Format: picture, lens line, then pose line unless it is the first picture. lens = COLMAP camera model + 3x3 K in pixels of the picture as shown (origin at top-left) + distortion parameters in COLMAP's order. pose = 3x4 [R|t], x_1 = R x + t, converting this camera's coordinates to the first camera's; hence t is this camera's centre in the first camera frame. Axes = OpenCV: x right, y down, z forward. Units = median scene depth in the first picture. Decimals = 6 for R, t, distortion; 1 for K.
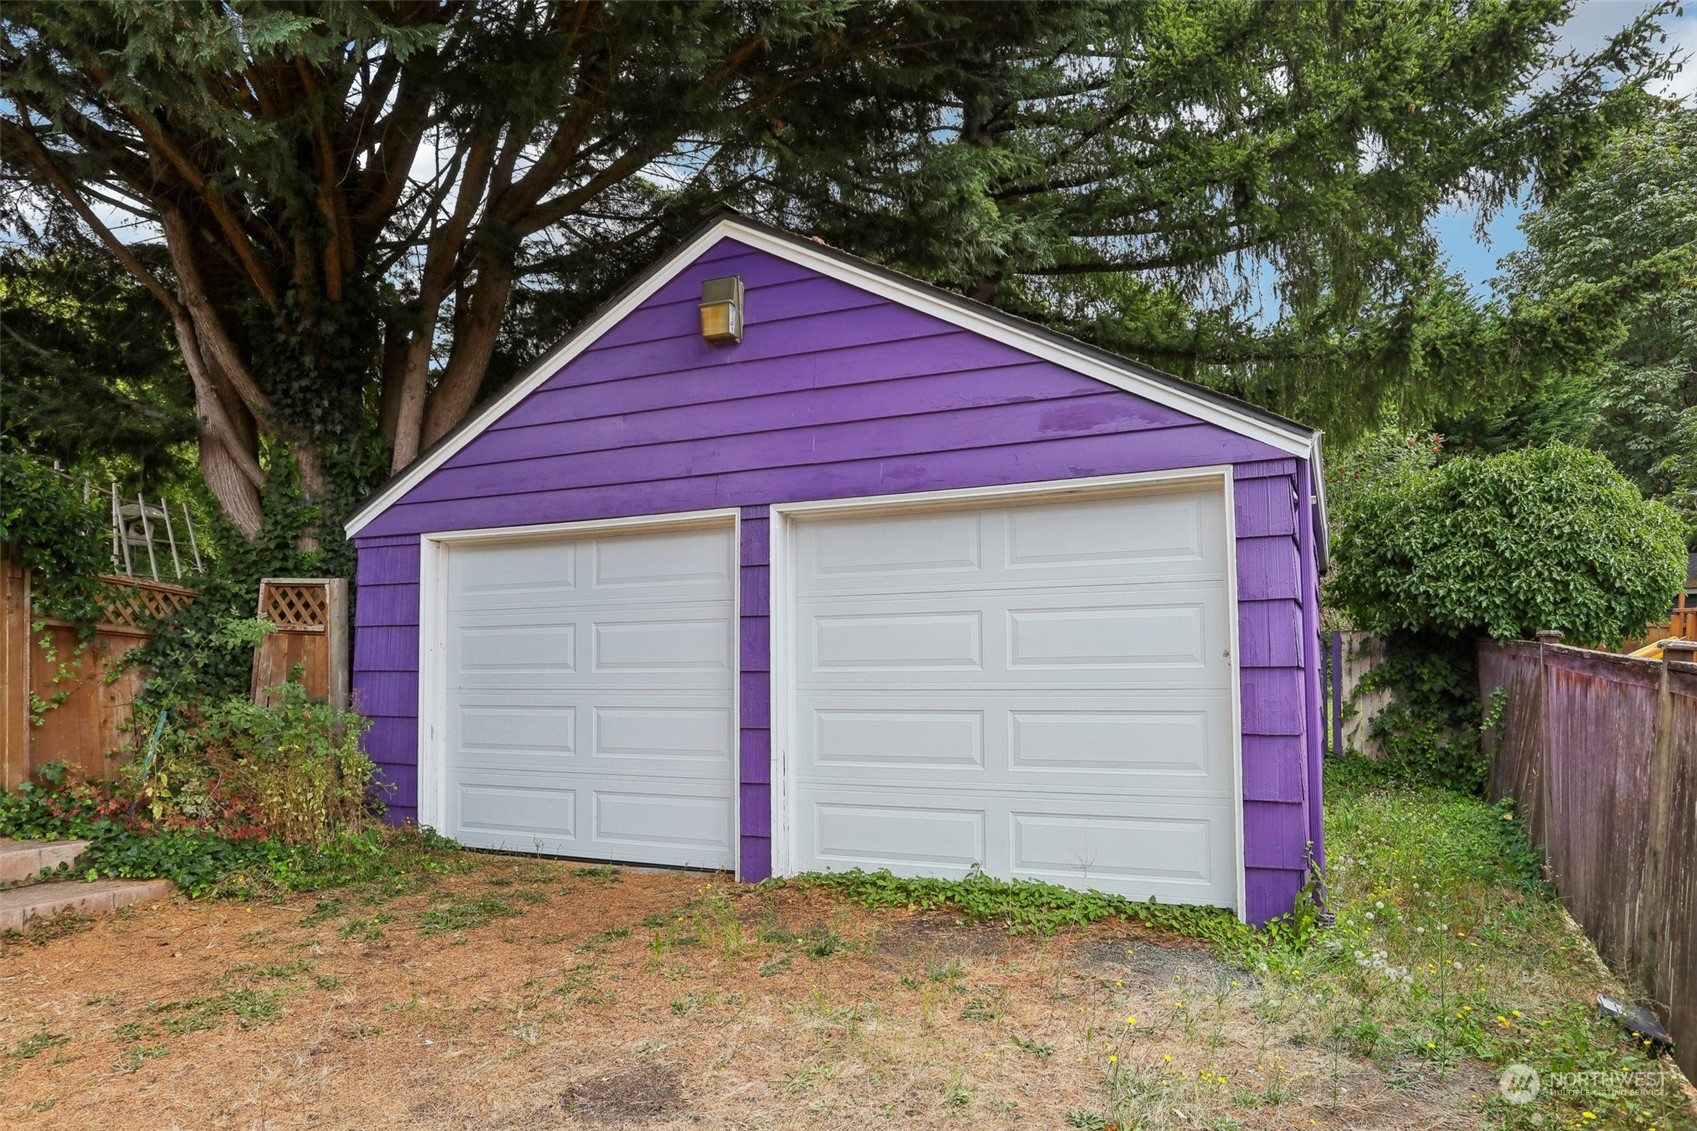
lens RADIAL K [[1142.8, 0, 848.5], [0, 1142.8, 565.5], [0, 0, 1]] dist [-0.136539, -0.000085]
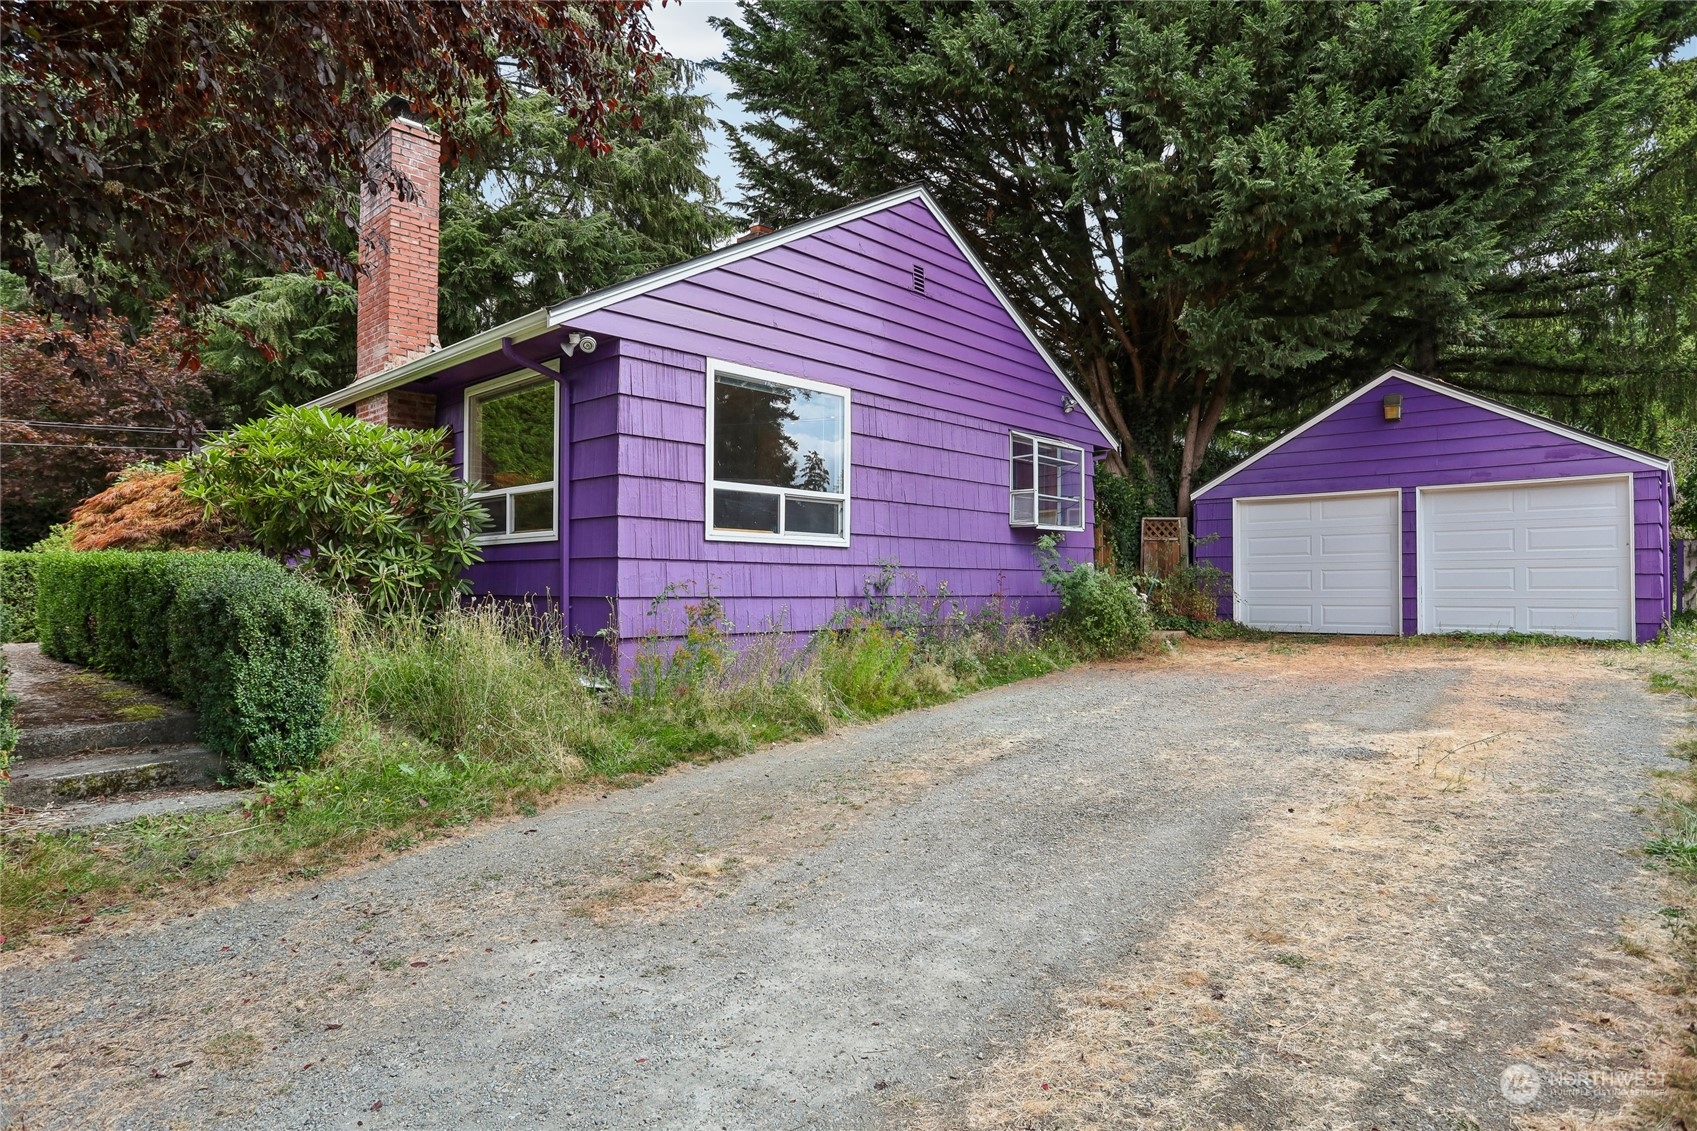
lens RADIAL K [[971.5, 0, 848.5], [0, 971.5, 565.5], [0, 0, 1]] dist [-0.055825, 0.001843]
pose [[0.948938, 0.001908, -0.315457, -0.554873], [0.022424, 0.997044, 0.073486, -0.058846], [0.314665, -0.076807, 0.946090, -1.296277]]
